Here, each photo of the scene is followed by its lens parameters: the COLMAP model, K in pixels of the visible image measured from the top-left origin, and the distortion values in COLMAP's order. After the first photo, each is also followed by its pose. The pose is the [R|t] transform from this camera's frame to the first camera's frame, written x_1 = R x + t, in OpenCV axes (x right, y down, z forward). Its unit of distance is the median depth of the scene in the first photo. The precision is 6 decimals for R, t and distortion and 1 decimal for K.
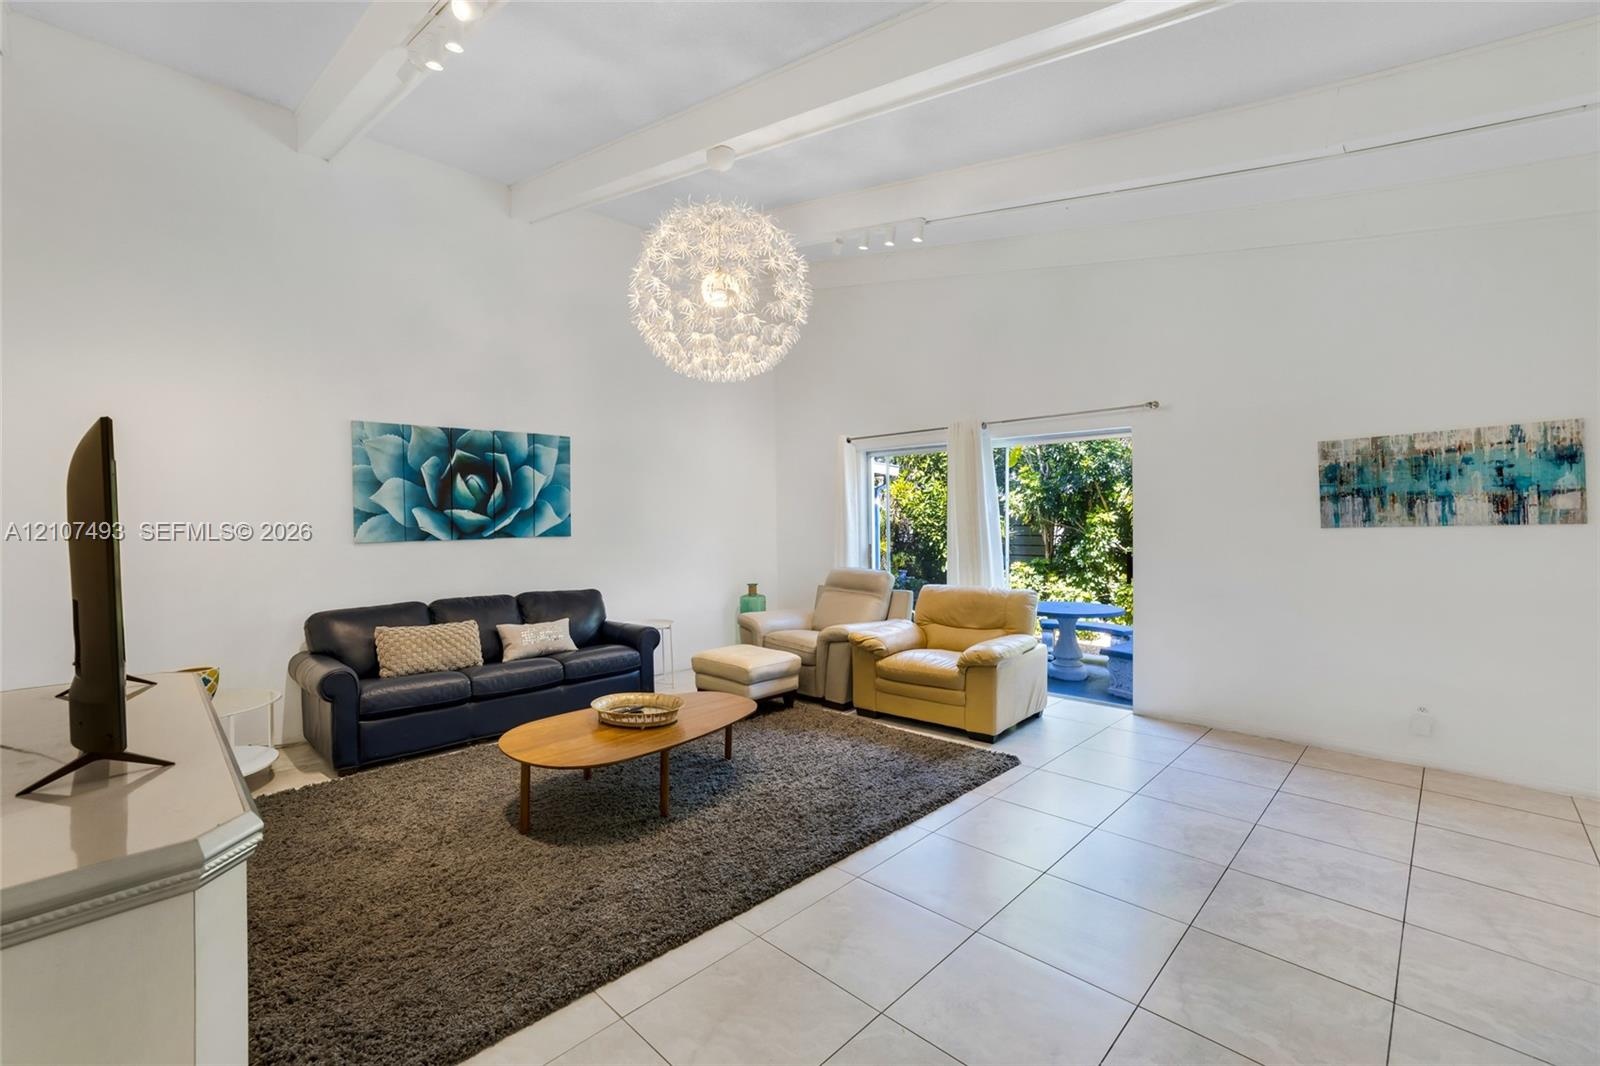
lens RADIAL K [[706.3, 0, 790.9], [0, 706.3, 534.2], [0, 0, 1]] dist [-0.060837, 0.035299]
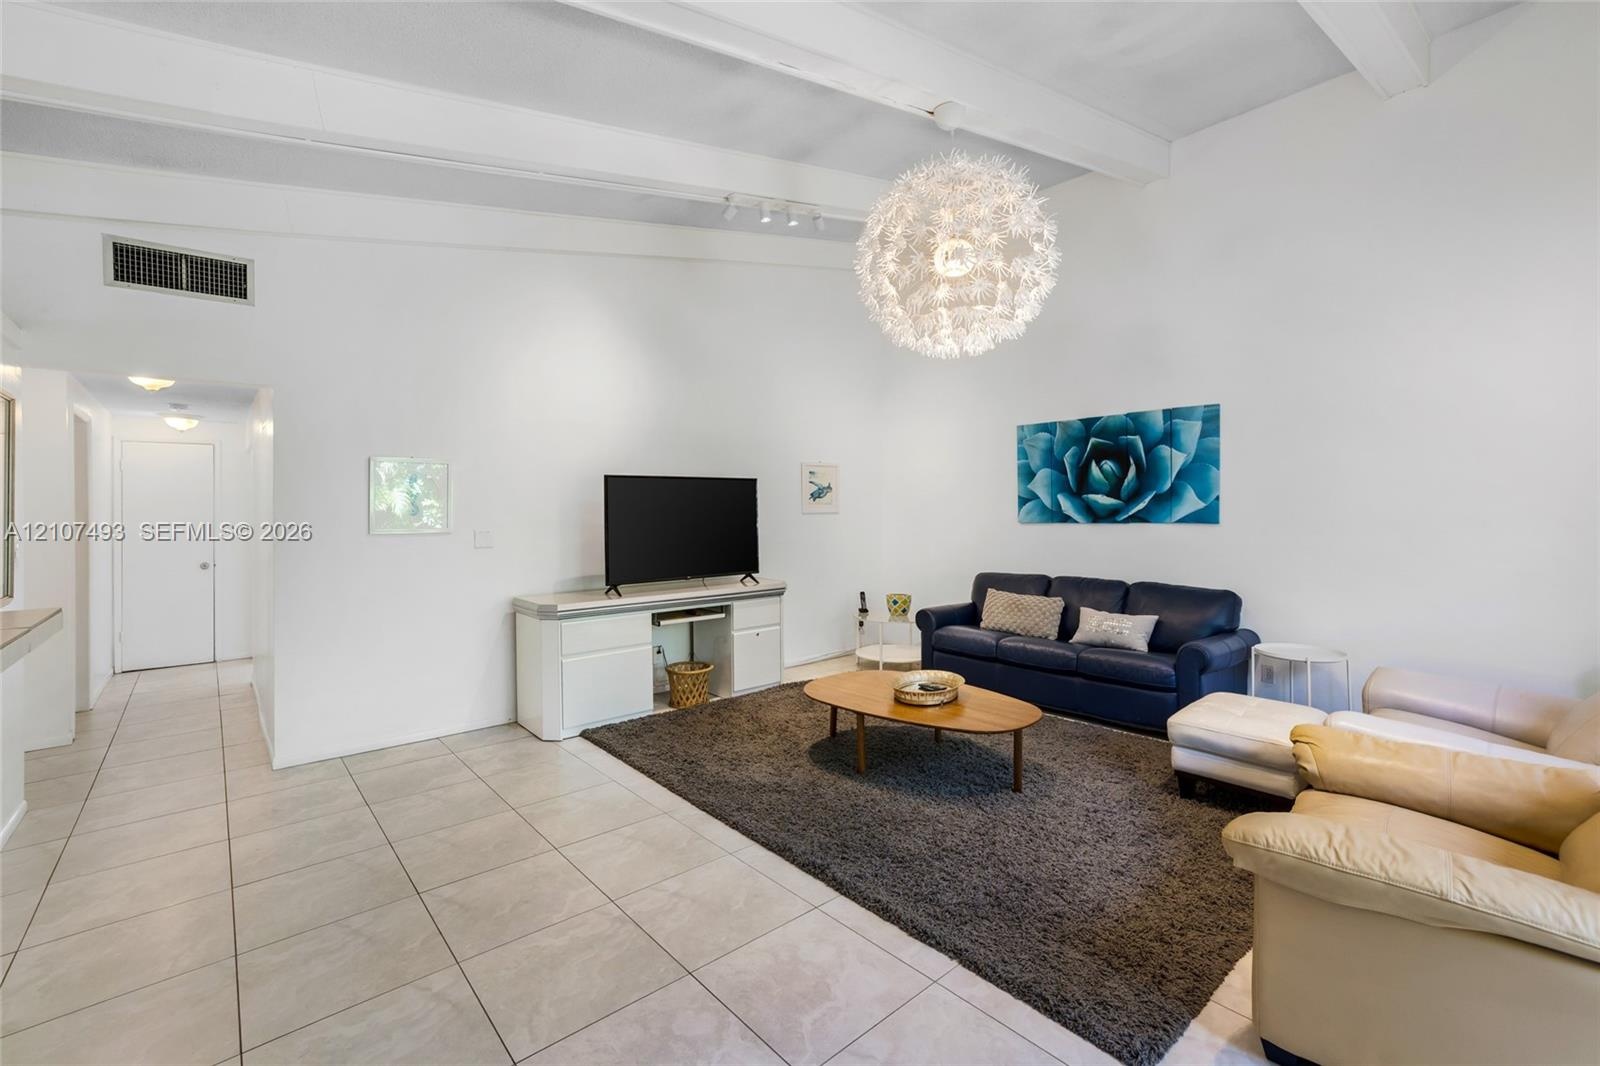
lens RADIAL K [[666.3, 0, 766.9], [0, 666.3, 520.4], [0, 0, 1]] dist [-0.078798, 0.028217]
pose [[-0.101995, 0.027552, -0.994403, 0.559624], [-0.011006, 0.999524, 0.028823, -0.018973], [0.994724, 0.013884, -0.101644, 0.613172]]
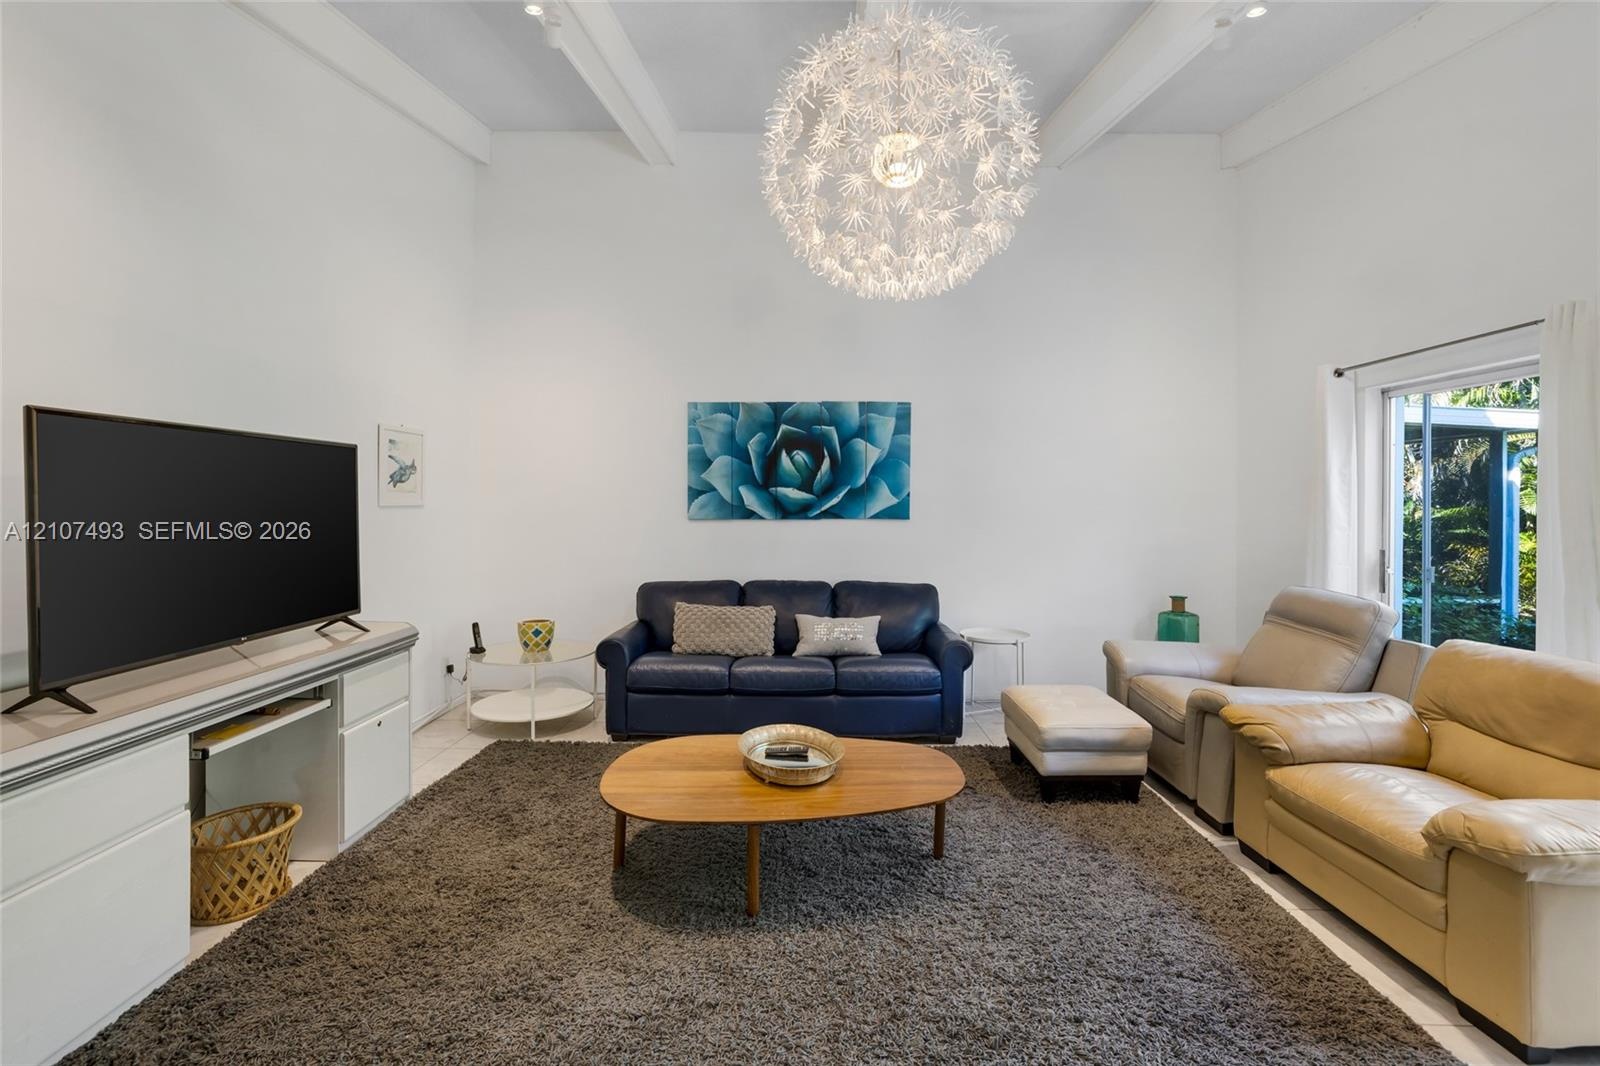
lens RADIAL K [[708.9, 0, 793.9], [0, 708.9, 510.2], [0, 0, 1]] dist [-0.064176, 0.034843]
pose [[0.698419, 0.022823, -0.715325, 0.225097], [-0.027250, 0.999615, 0.005288, -0.009909], [0.715170, 0.015799, 0.698772, 0.338877]]
